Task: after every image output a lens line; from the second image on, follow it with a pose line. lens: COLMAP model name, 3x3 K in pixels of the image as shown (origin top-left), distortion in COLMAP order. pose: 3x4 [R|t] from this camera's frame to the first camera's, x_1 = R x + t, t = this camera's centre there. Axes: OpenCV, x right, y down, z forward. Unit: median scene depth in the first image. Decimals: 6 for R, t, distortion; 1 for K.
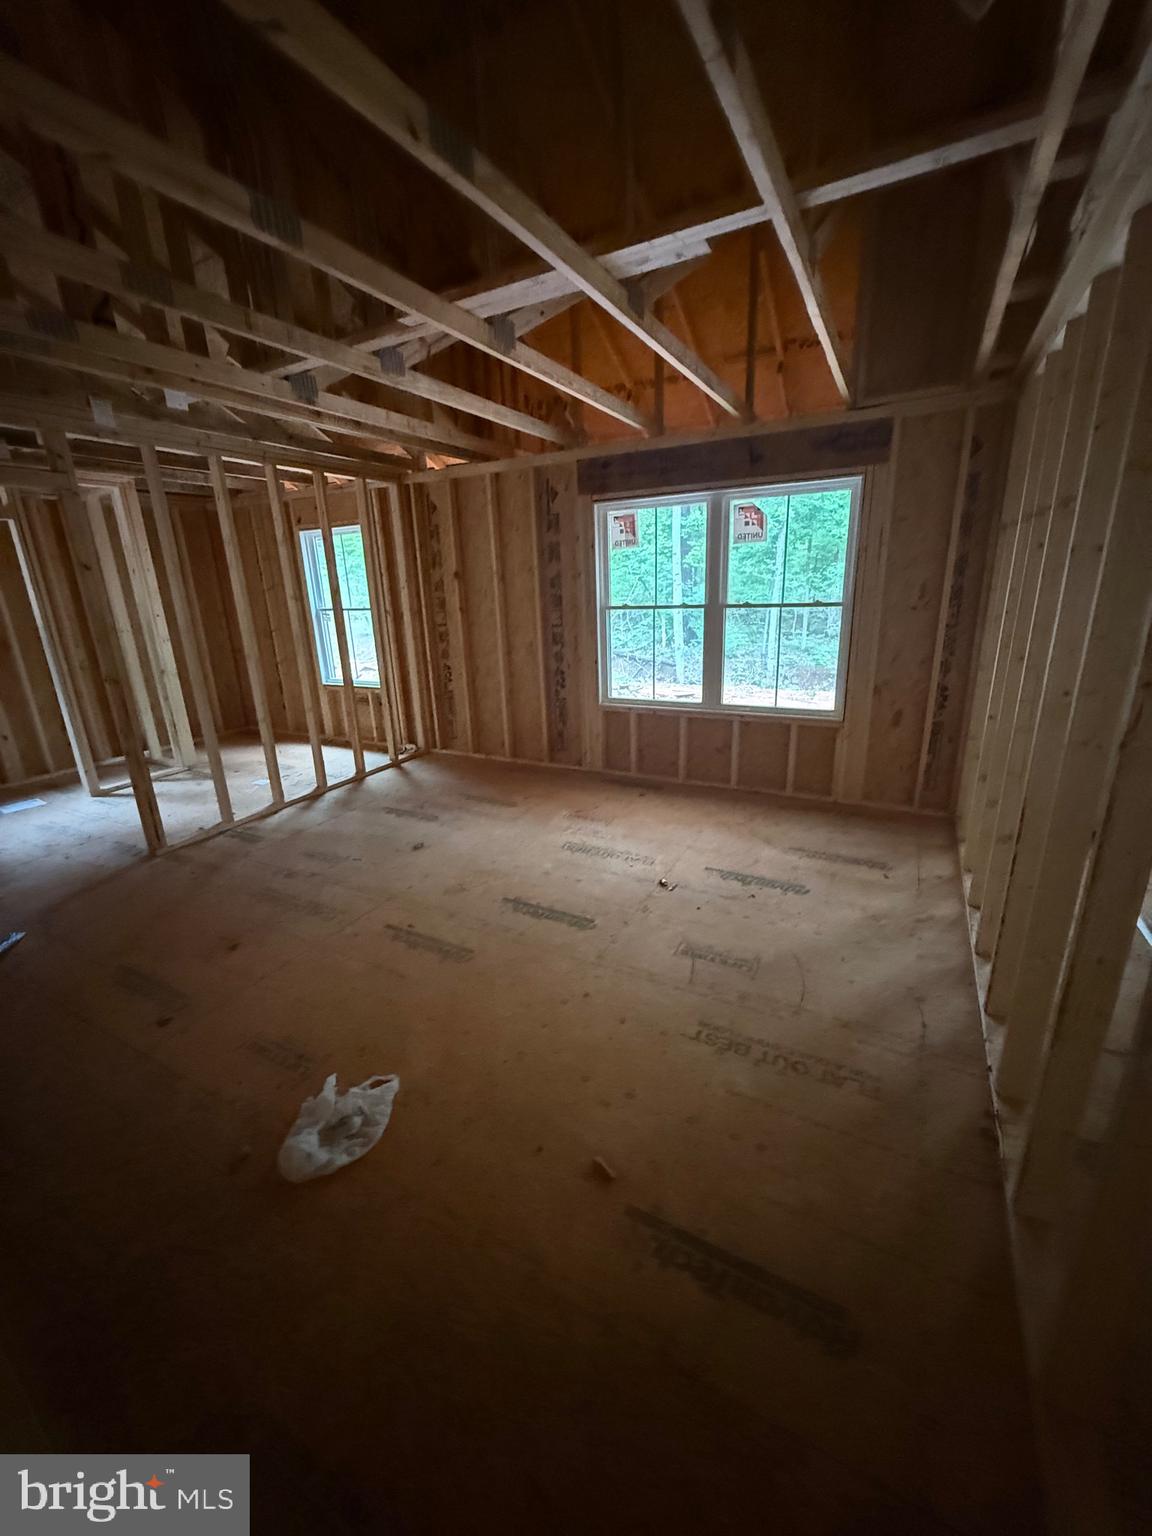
lens RADIAL K [[612.3, 0, 574.6], [0, 612.3, 761.6], [0, 0, 1]] dist [0.000505, 0.000274]
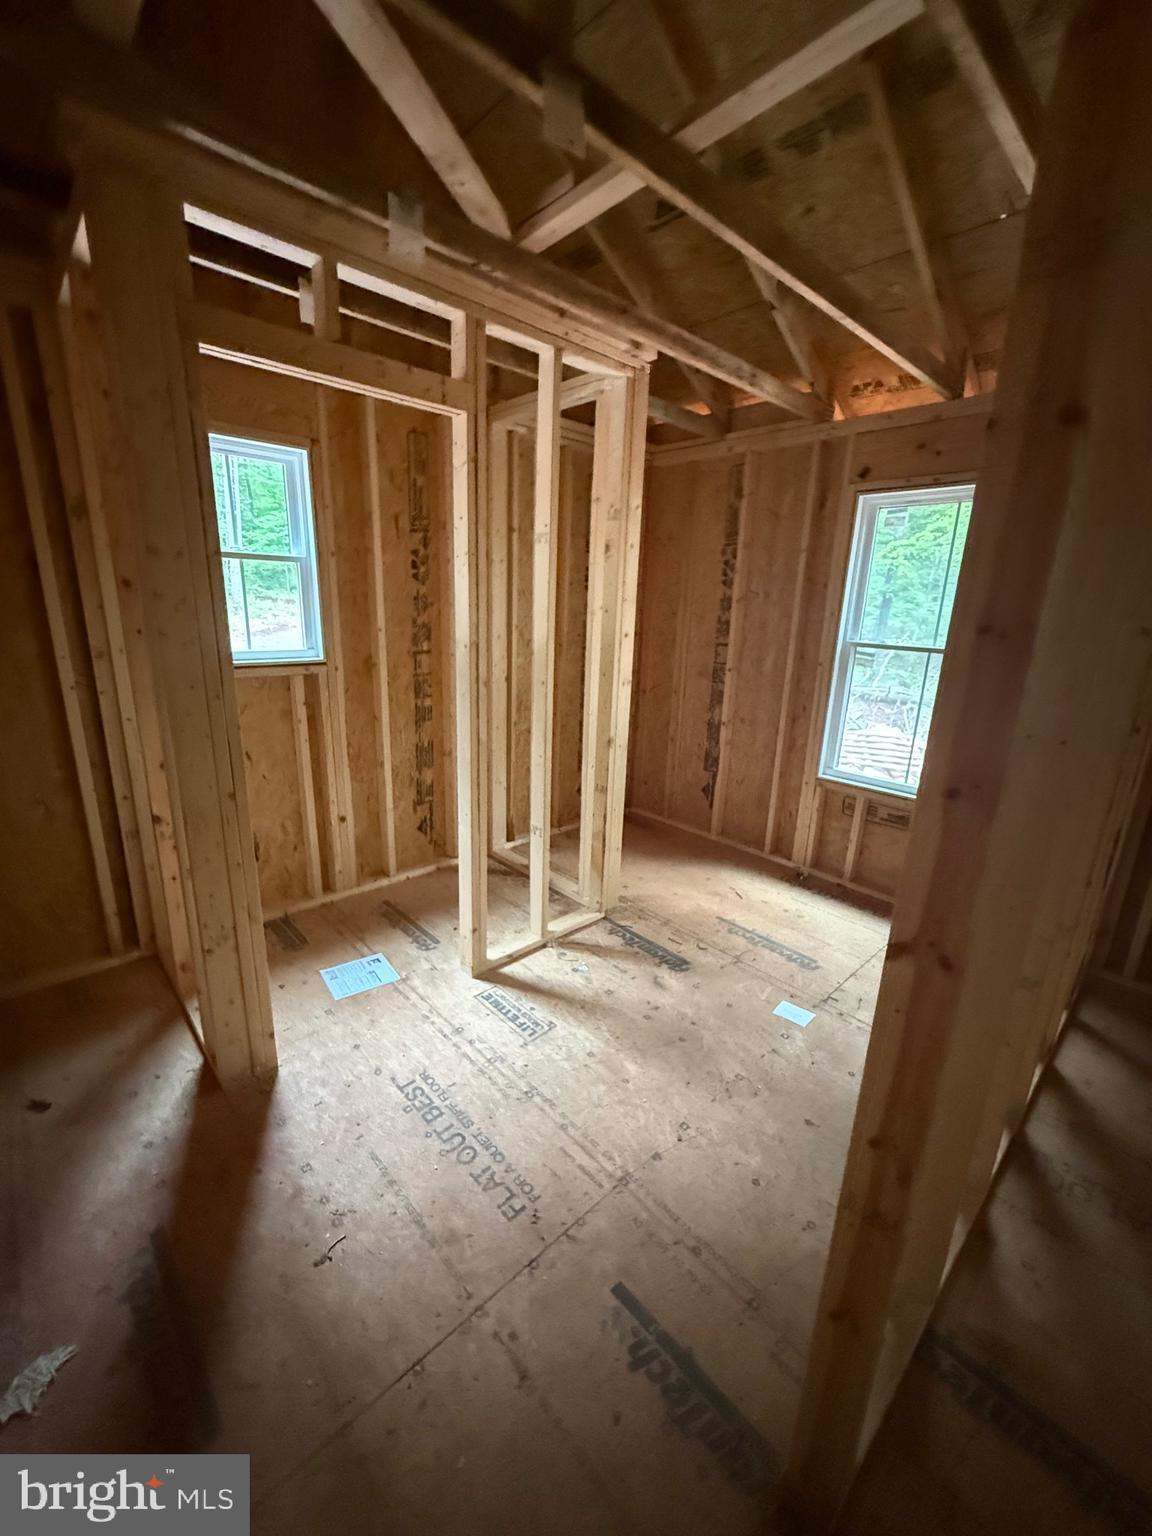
lens RADIAL K [[612.3, 0, 574.6], [0, 612.3, 761.6], [0, 0, 1]] dist [0.000505, 0.000274]
pose [[0.943961, 0.144201, -0.296890, -0.549093], [-0.154190, 0.987987, -0.010374, -0.121317], [0.291828, 0.055570, 0.954855, 0.496445]]
